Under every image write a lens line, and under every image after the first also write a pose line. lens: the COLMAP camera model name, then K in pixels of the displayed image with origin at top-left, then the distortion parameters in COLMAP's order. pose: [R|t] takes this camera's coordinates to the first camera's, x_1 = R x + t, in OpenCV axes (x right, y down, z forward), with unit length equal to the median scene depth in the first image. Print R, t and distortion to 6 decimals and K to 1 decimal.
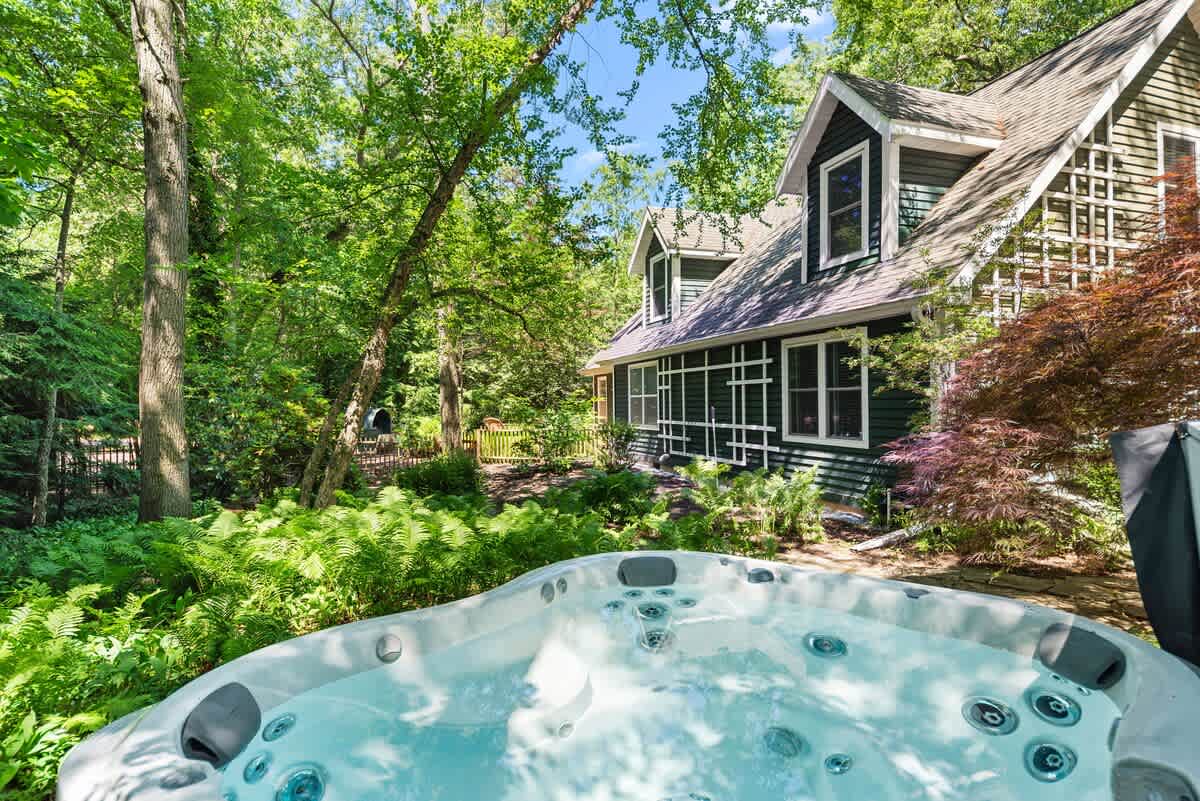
lens RADIAL K [[618.3, 0, 598.3], [0, 618.3, 396.3], [0, 0, 1]] dist [-0.003115, -0.000982]
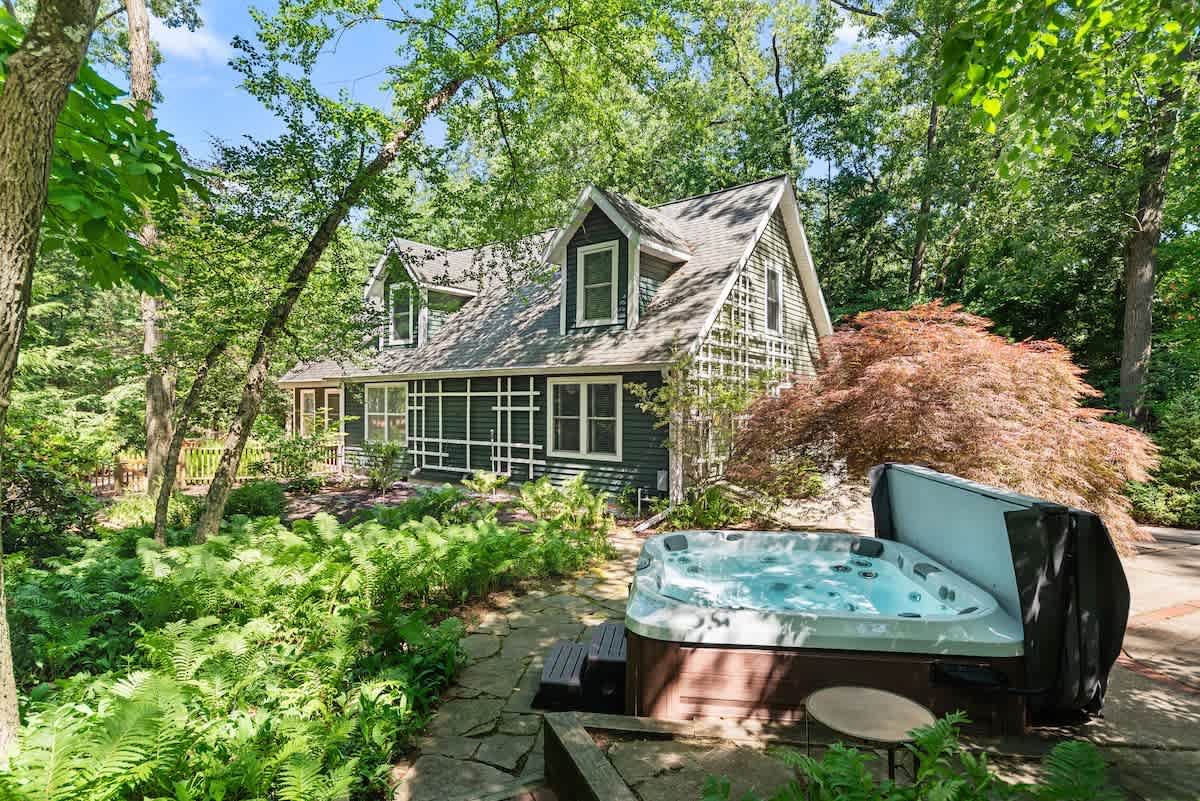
lens RADIAL K [[593.5, 0, 598.3], [0, 593.5, 408.1], [0, 0, 1]] dist [0.004374, -0.002759]
pose [[0.844025, 0.014149, 0.536117, -0.272336], [-0.018135, 0.999833, 0.002164, -0.032096], [-0.535997, -0.011549, 0.844141, -0.101380]]
